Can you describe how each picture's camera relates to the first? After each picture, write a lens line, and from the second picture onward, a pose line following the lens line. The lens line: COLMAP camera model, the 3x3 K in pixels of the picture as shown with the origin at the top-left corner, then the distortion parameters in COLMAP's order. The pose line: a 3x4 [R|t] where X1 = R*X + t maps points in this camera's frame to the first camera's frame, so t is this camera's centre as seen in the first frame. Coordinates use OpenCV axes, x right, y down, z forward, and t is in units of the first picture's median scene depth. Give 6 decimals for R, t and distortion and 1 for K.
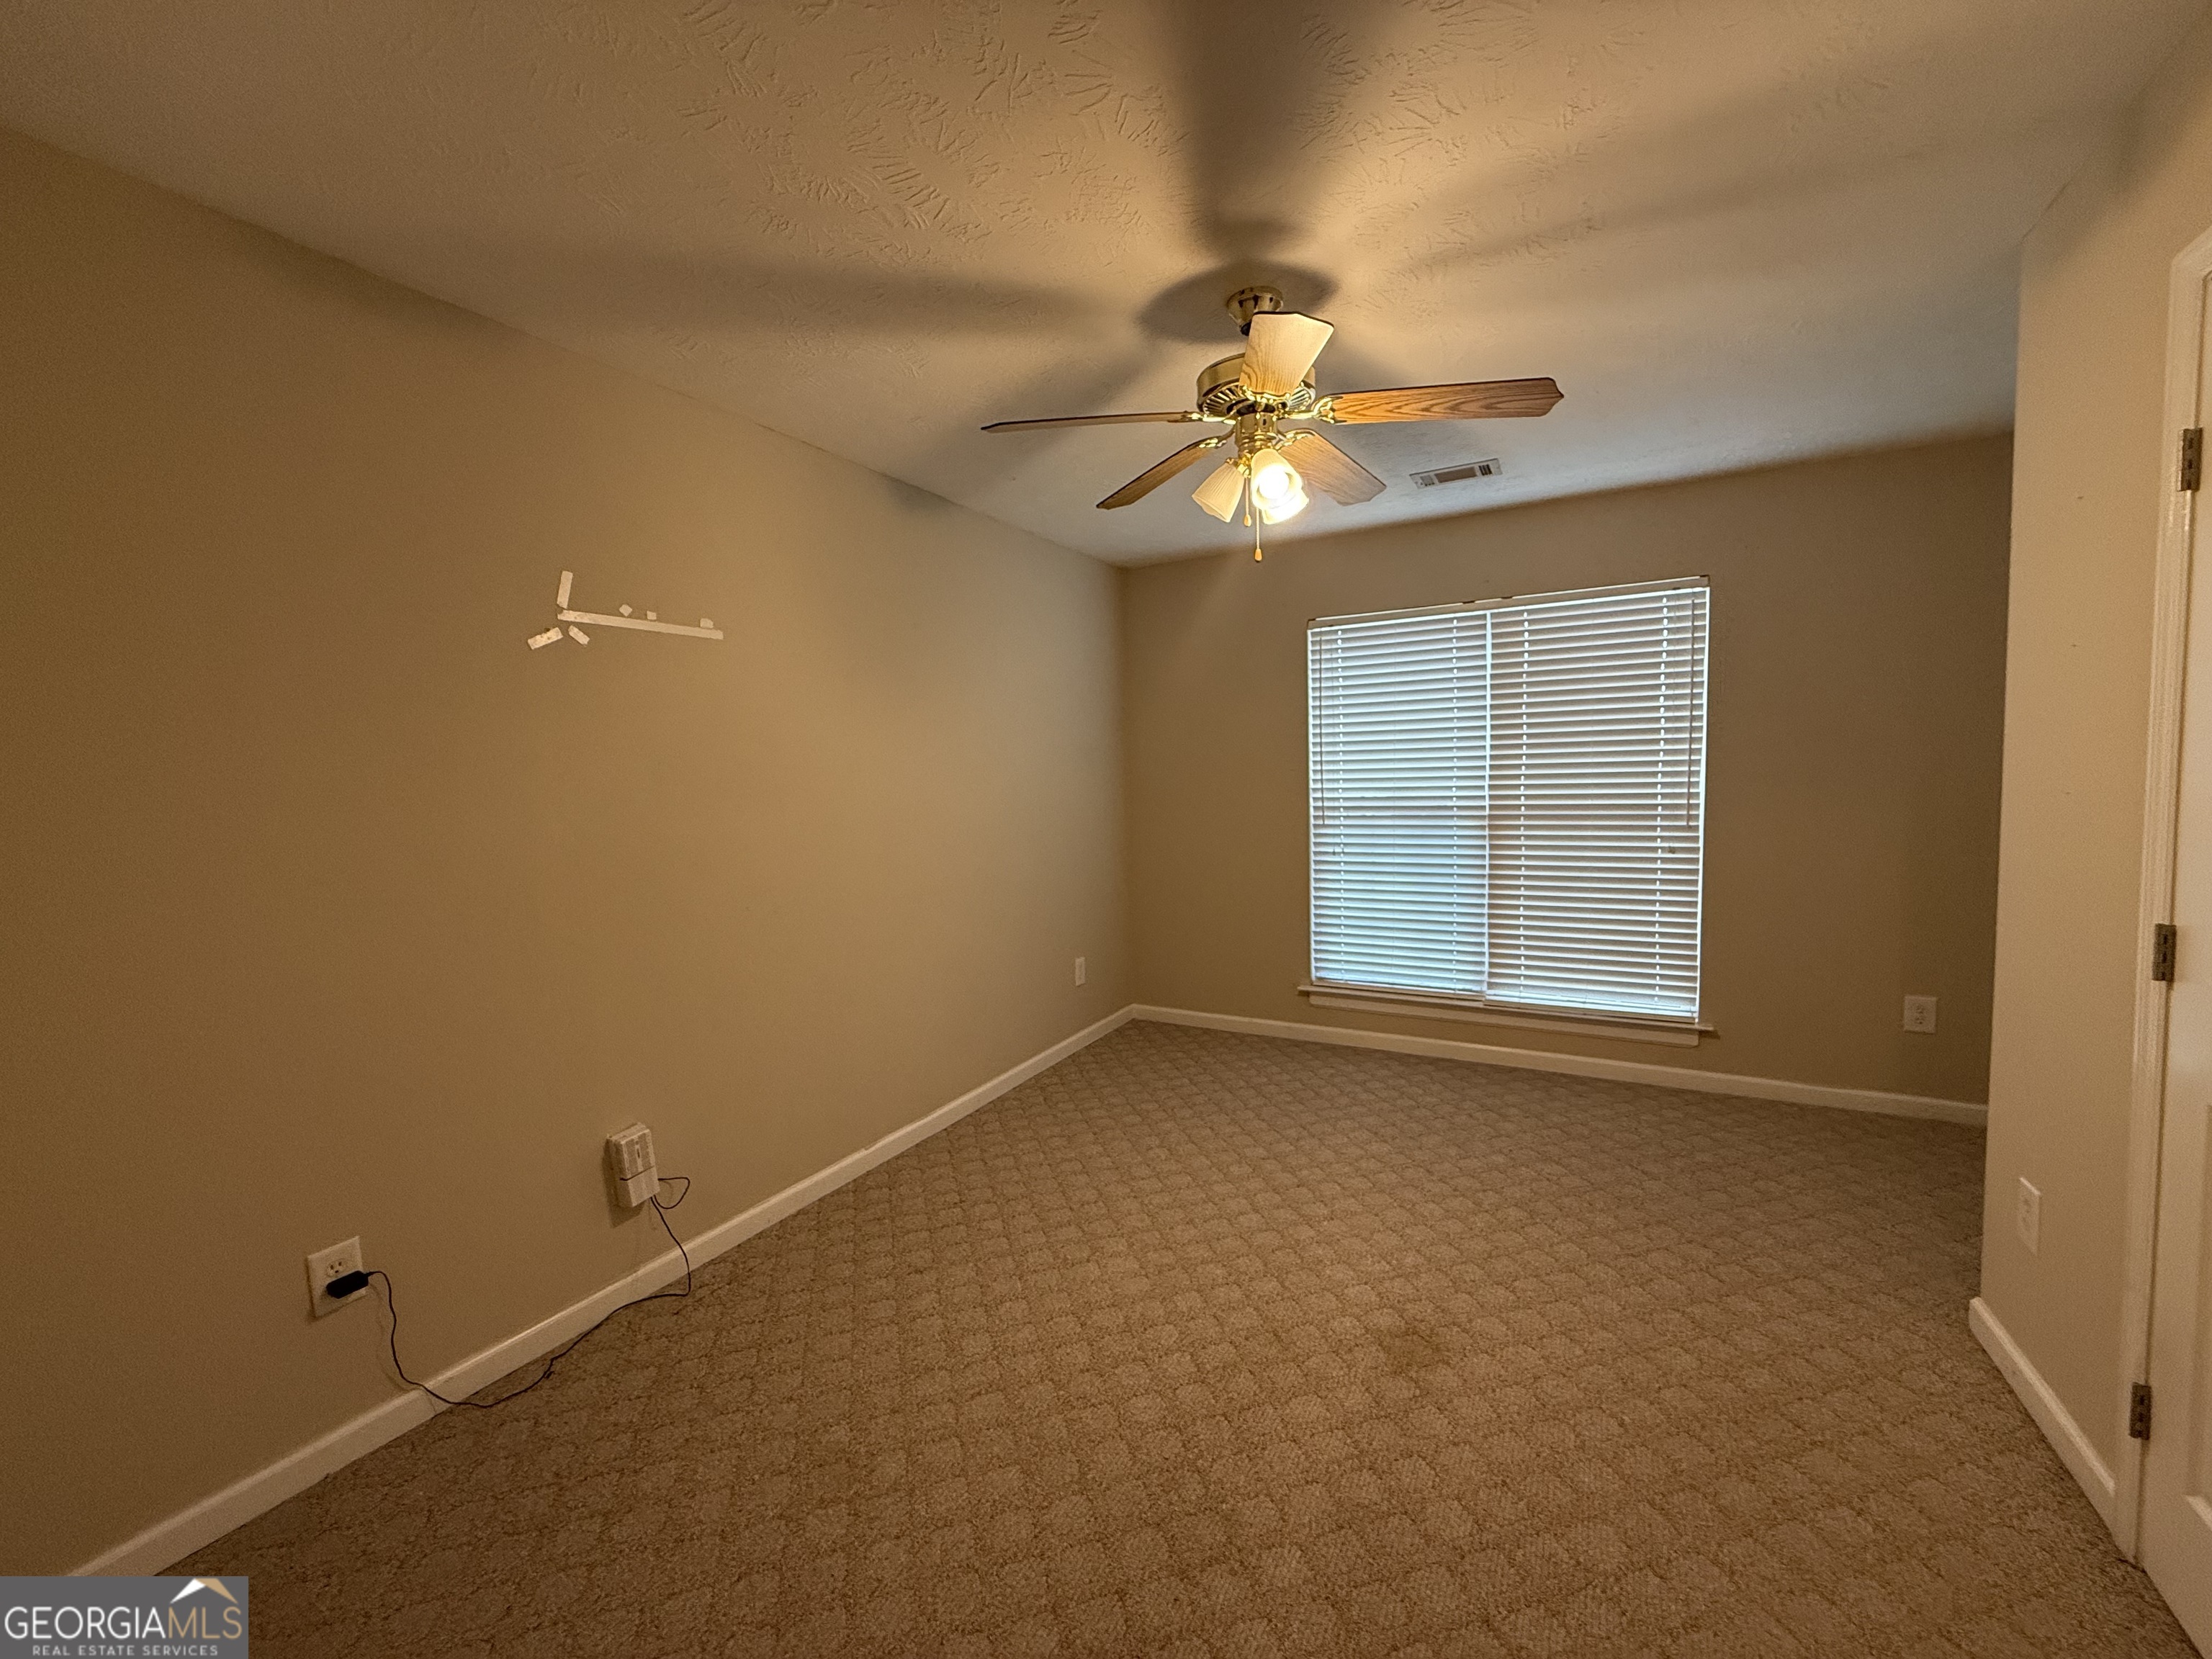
lens RADIAL K [[877.5, 0, 1102.4], [0, 877.5, 832.7], [0, 0, 1]] dist [-0.000941, 0.000014]
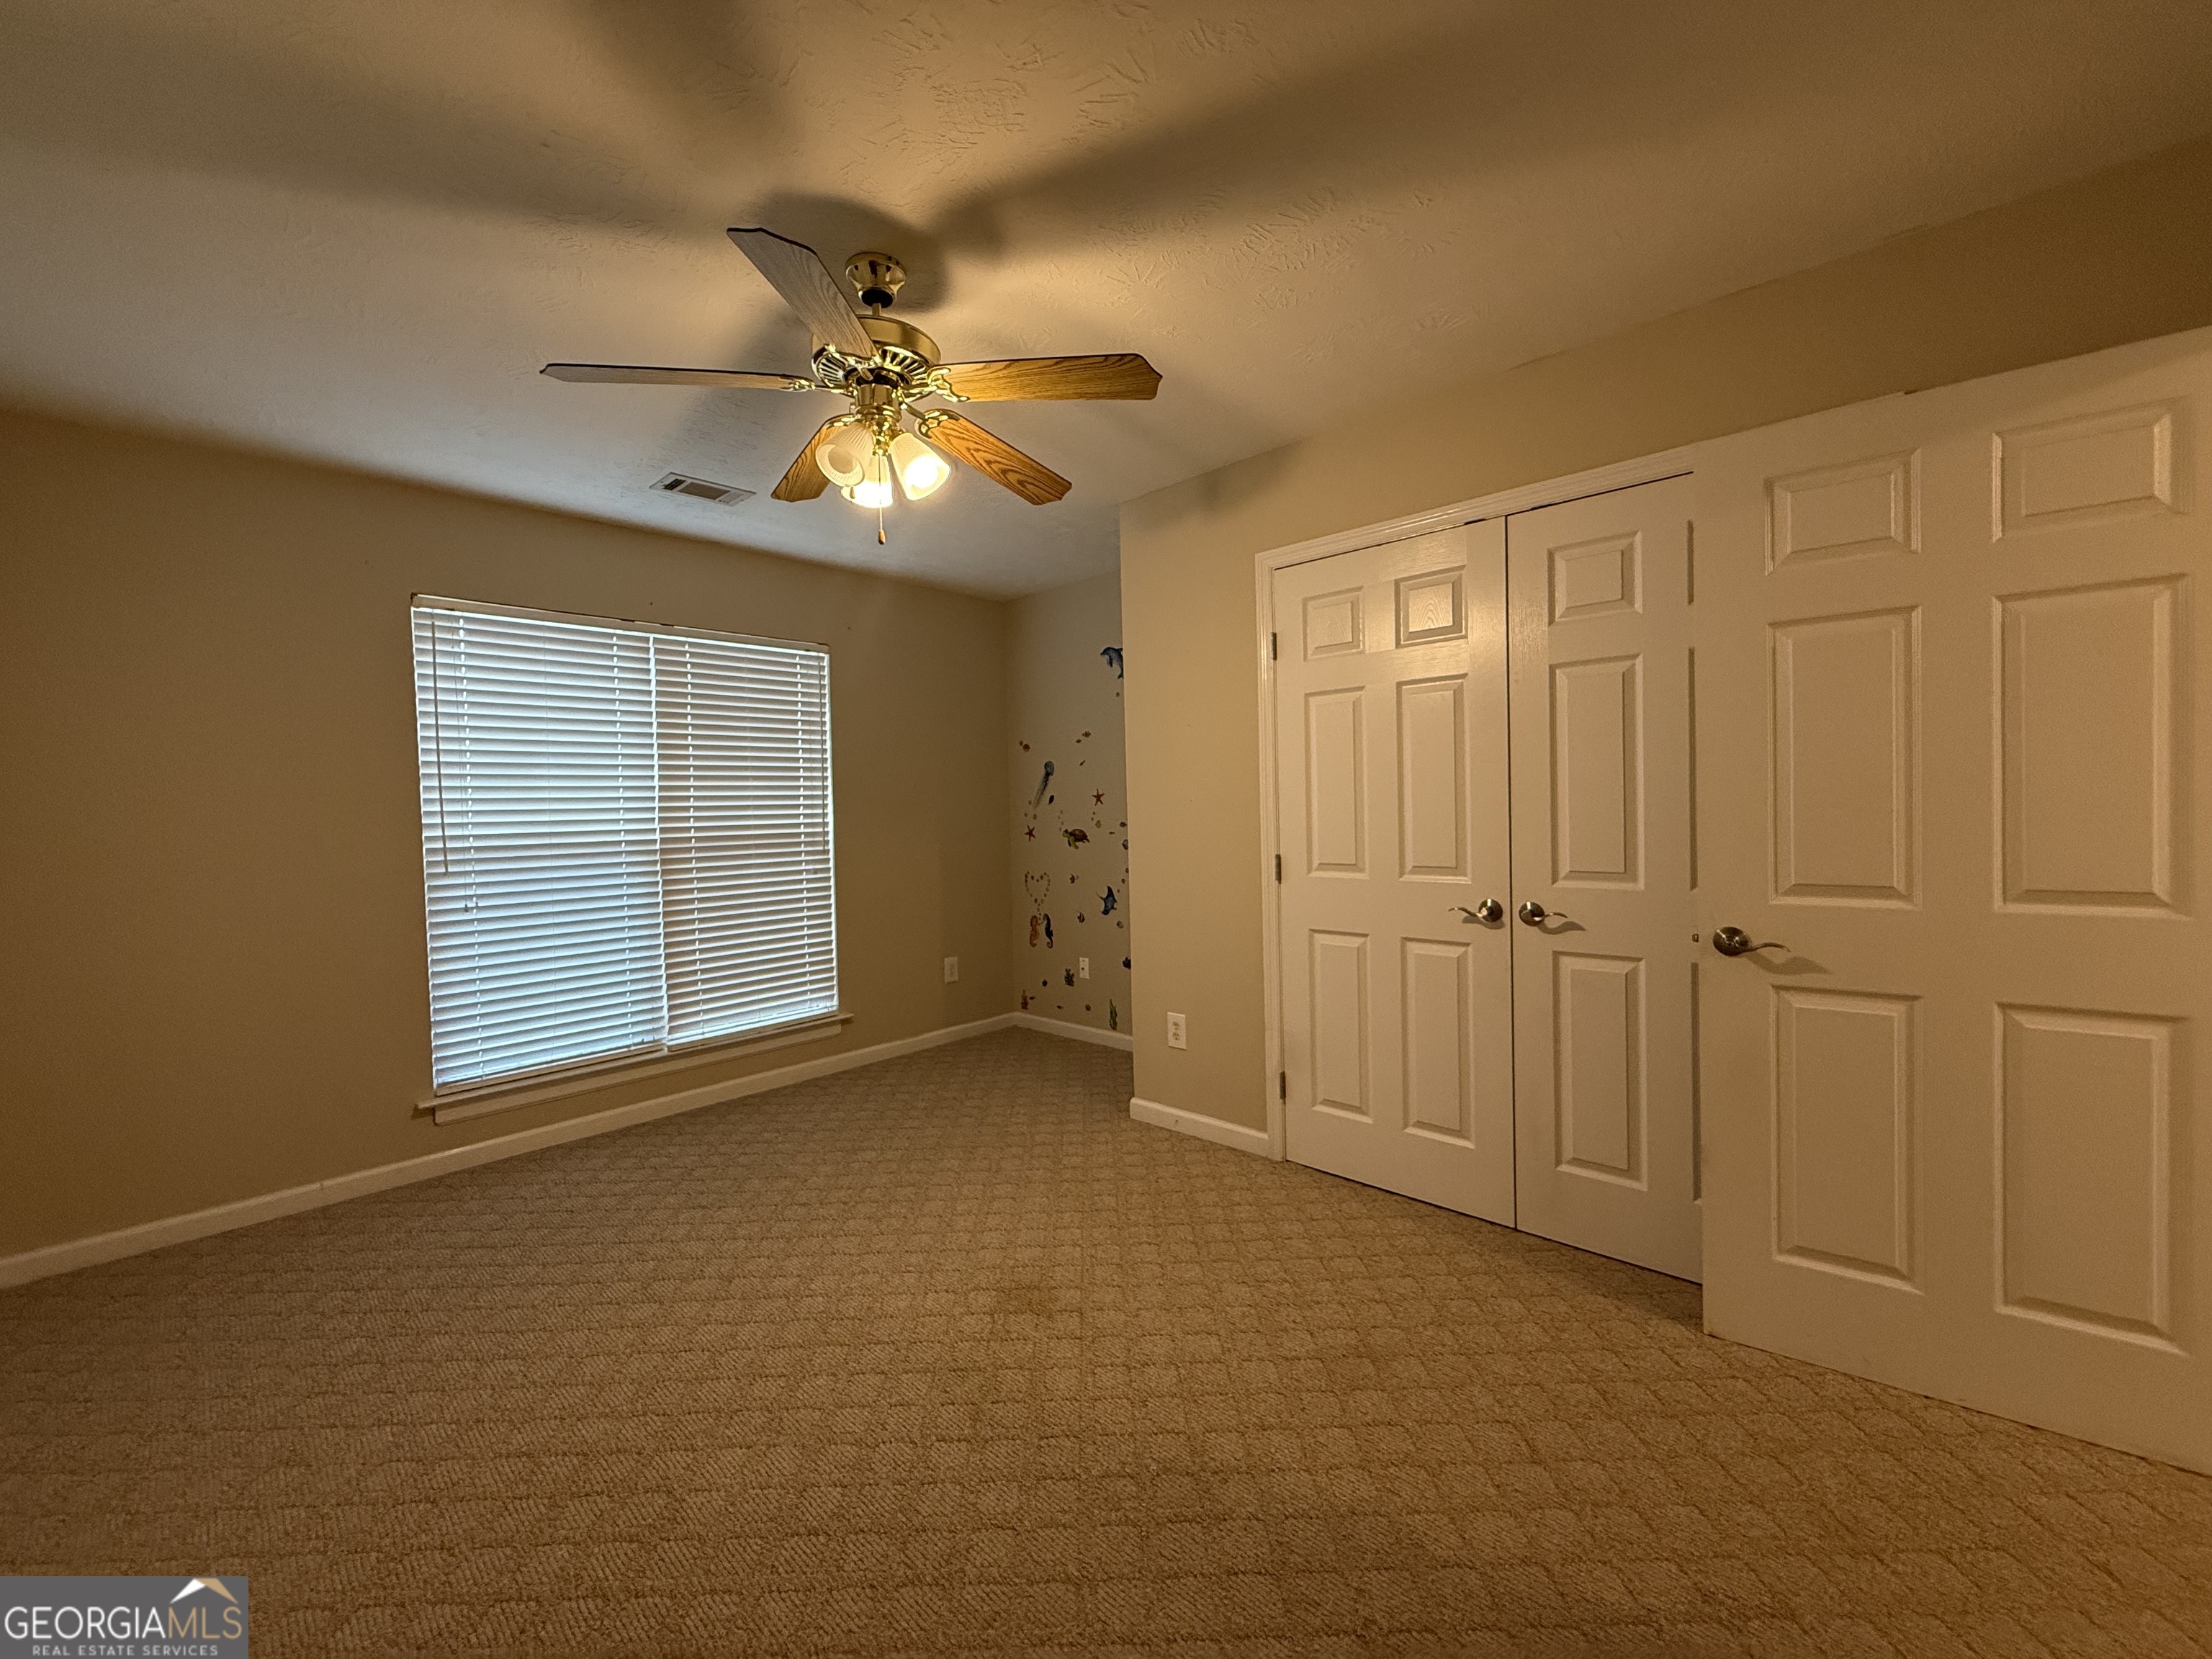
lens RADIAL K [[877.5, 0, 1102.4], [0, 877.5, 832.7], [0, 0, 1]] dist [-0.000941, 0.000014]
pose [[0.251803, -0.008985, 0.967737, -0.385734], [0.085147, 0.996285, -0.012905, 0.016313], [-0.964026, 0.085649, 0.251632, 0.329406]]
